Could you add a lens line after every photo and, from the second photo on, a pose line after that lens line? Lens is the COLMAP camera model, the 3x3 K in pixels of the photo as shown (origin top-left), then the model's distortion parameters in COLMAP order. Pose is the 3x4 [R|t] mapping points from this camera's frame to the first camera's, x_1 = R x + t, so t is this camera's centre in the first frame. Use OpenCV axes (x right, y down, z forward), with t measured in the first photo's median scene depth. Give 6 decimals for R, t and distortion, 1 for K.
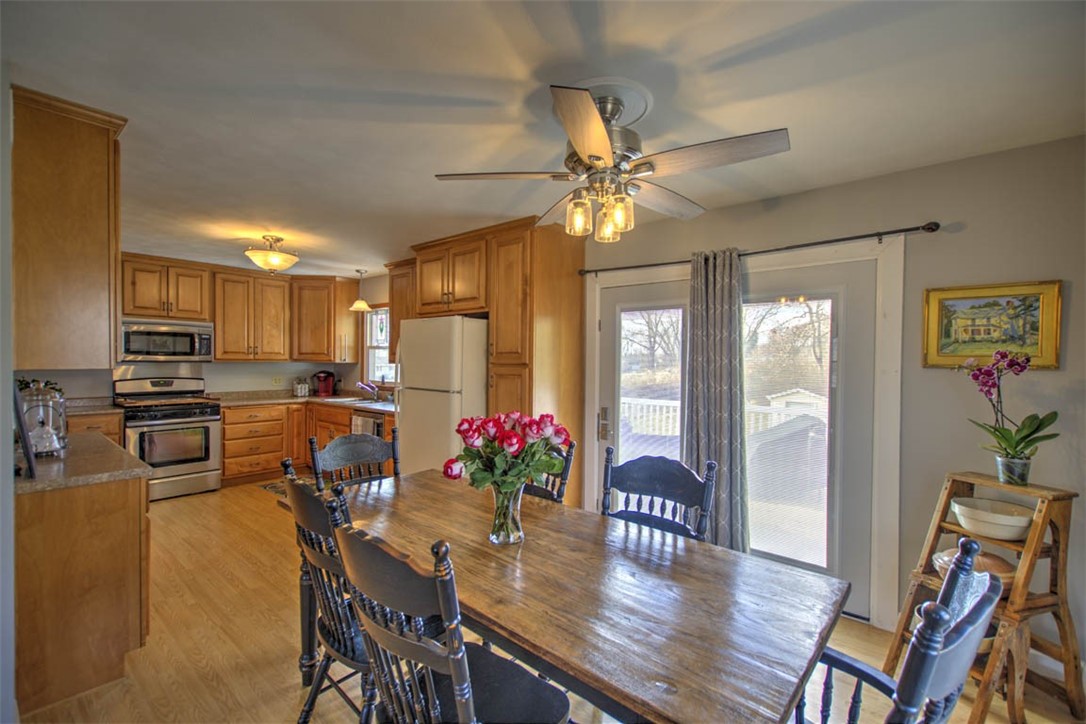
lens RADIAL K [[470.6, 0, 540.5], [0, 470.6, 364.2], [0, 0, 1]] dist [0.000000, 0.000007]
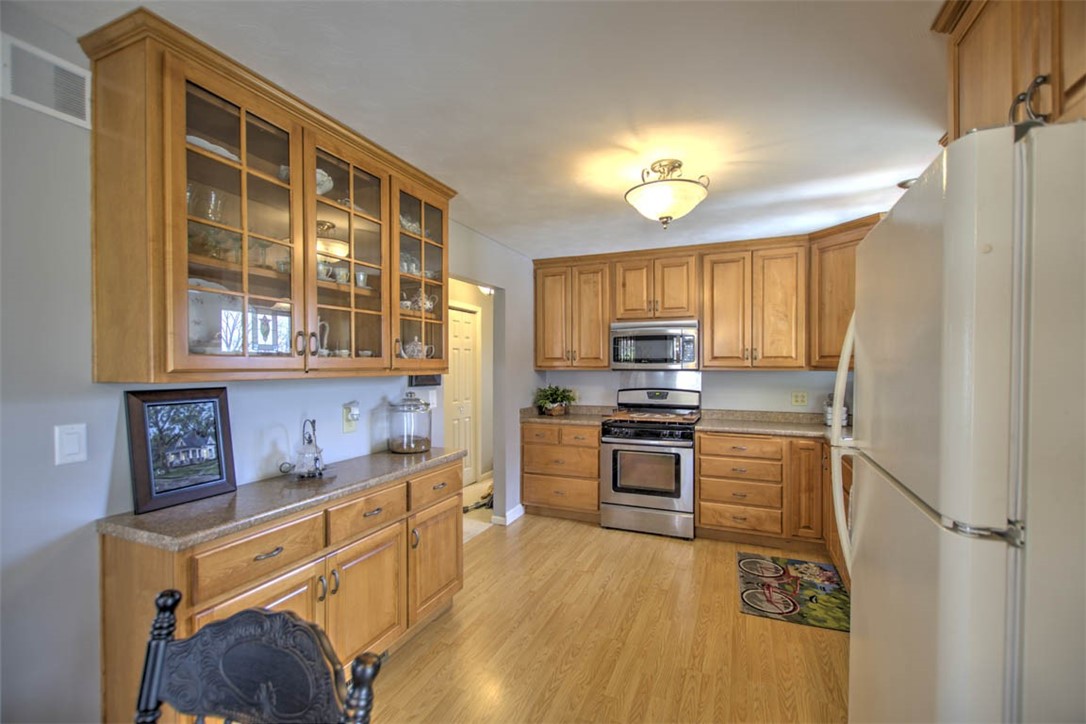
lens RADIAL K [[470.6, 0, 540.4], [0, 470.6, 369.2], [0, 0, 1]] dist [0.000000, 0.000007]
pose [[0.300837, -0.003500, -0.953669, -0.034829], [-0.003568, 0.999982, -0.004795, -0.002135], [0.953669, 0.004846, 0.300819, 0.507644]]
